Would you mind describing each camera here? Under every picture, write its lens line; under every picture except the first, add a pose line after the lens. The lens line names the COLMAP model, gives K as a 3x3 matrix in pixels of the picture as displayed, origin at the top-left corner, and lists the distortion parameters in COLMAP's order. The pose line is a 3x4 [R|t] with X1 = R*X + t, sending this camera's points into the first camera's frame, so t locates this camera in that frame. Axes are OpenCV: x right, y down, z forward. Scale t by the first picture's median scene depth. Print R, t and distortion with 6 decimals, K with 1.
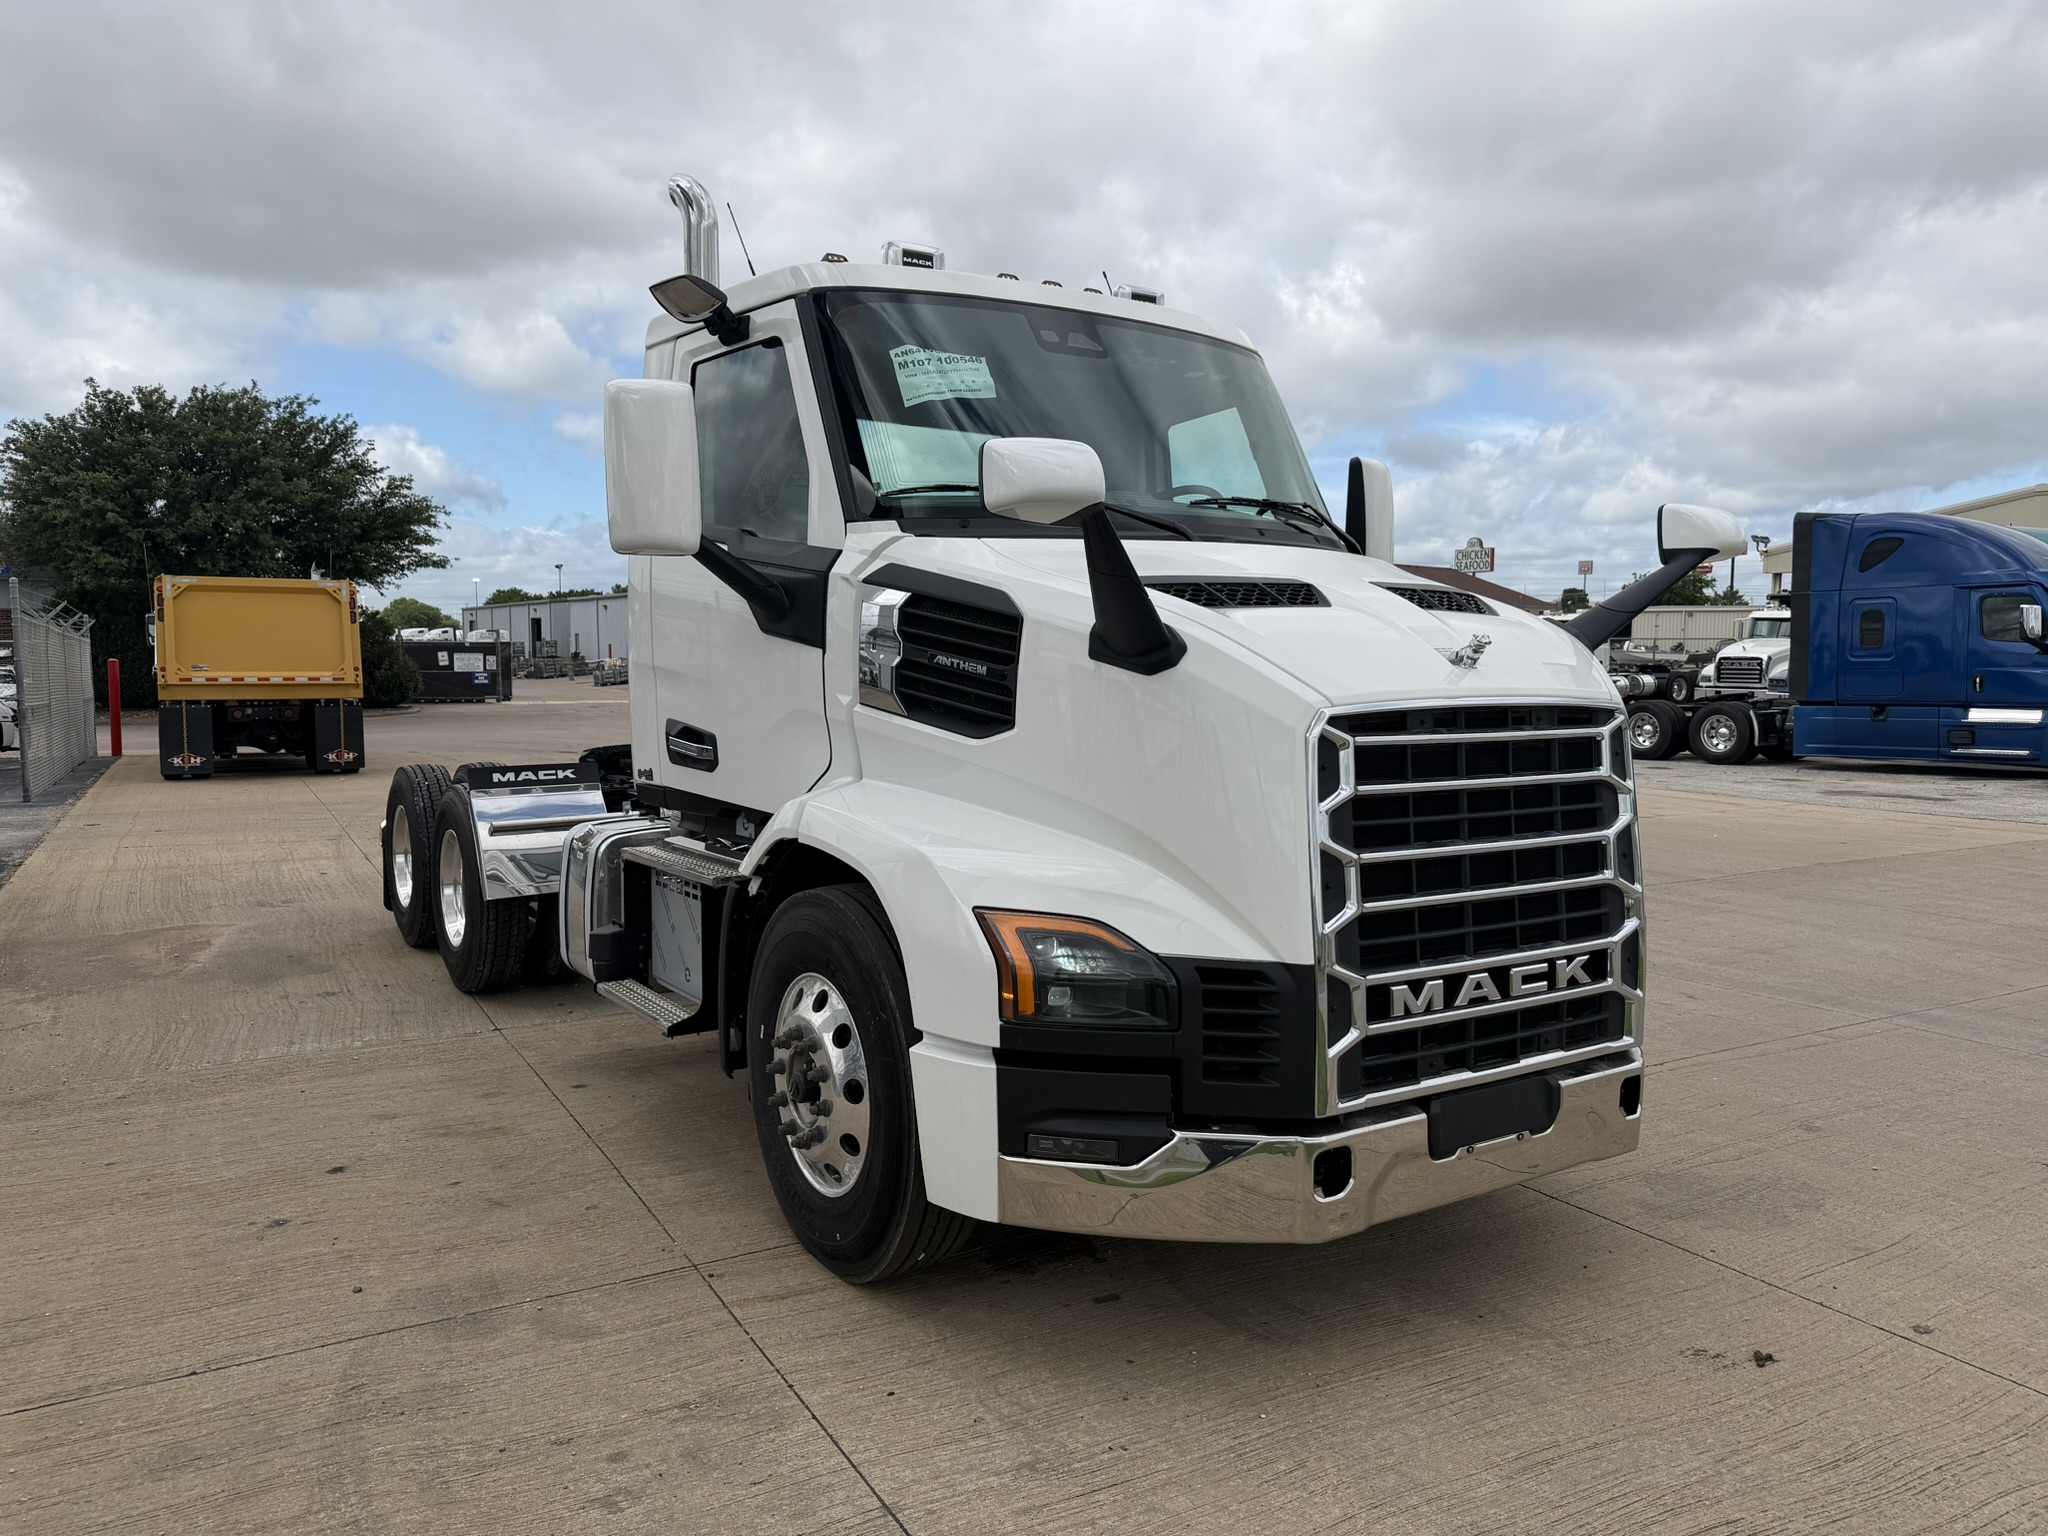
lens RADIAL K [[1491.7, 0, 1027.0], [0, 1491.7, 755.8], [0, 0, 1]] dist [0.035134, -0.050172]
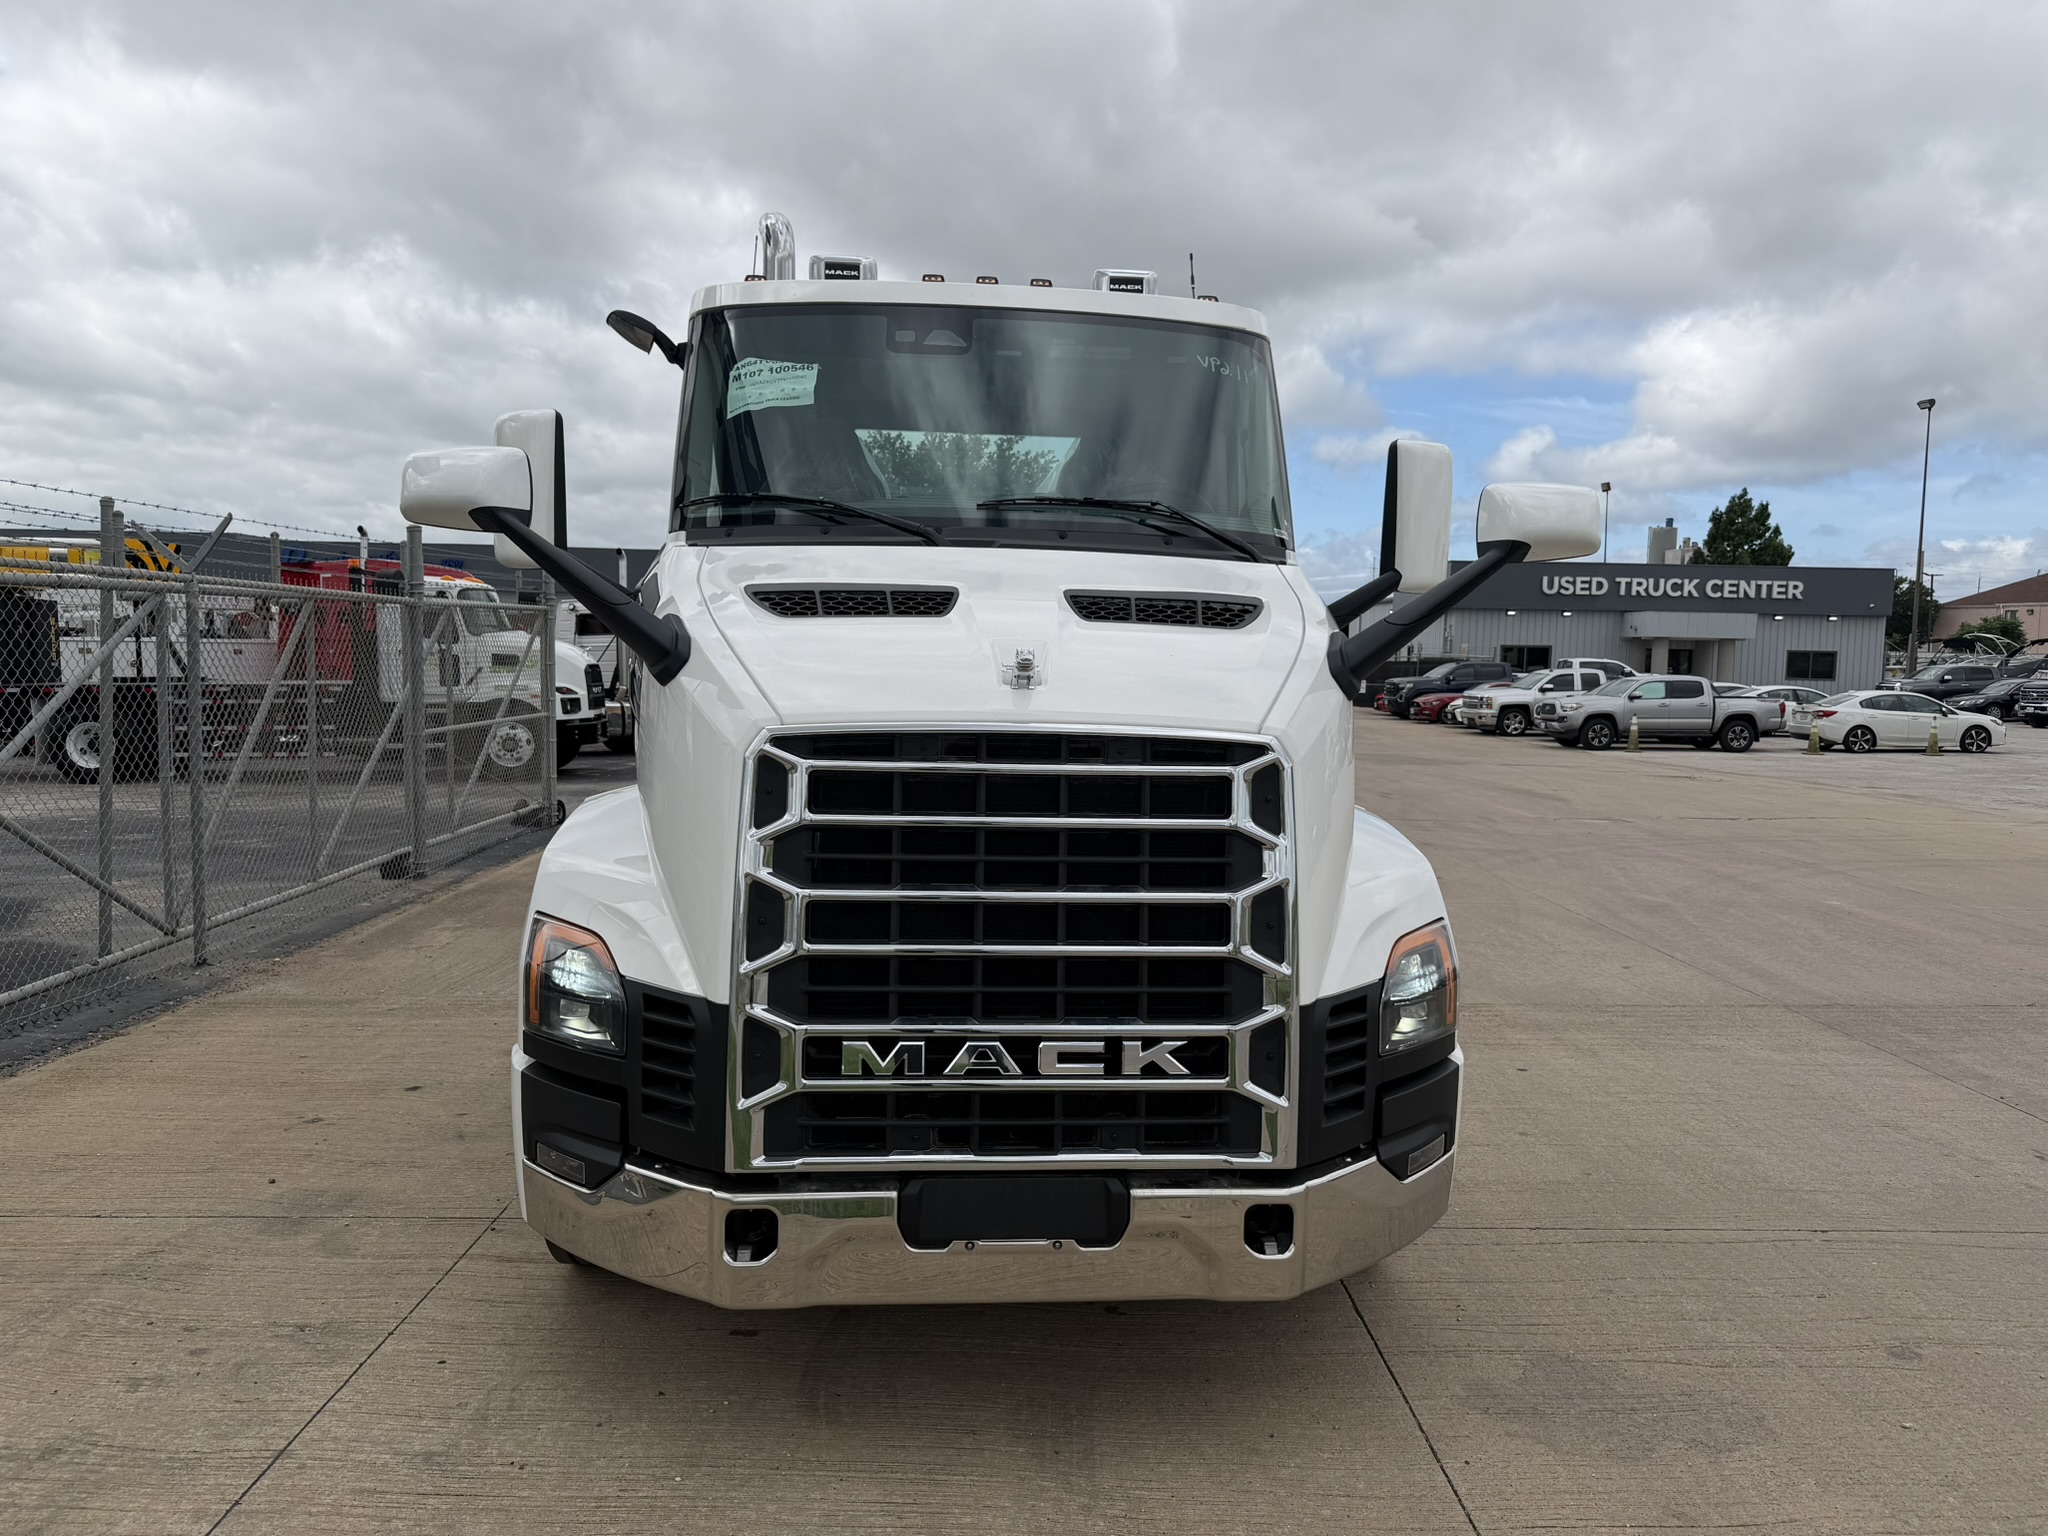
lens RADIAL K [[1491.7, 0, 1167.7], [0, 1491.7, 769.6], [0, 0, 1]] dist [0.035134, -0.050172]
pose [[0.881124, 0.050240, -0.470209, 0.788178], [-0.051818, 0.998610, 0.009598, -0.024660], [0.470038, 0.015908, 0.882503, 0.288381]]
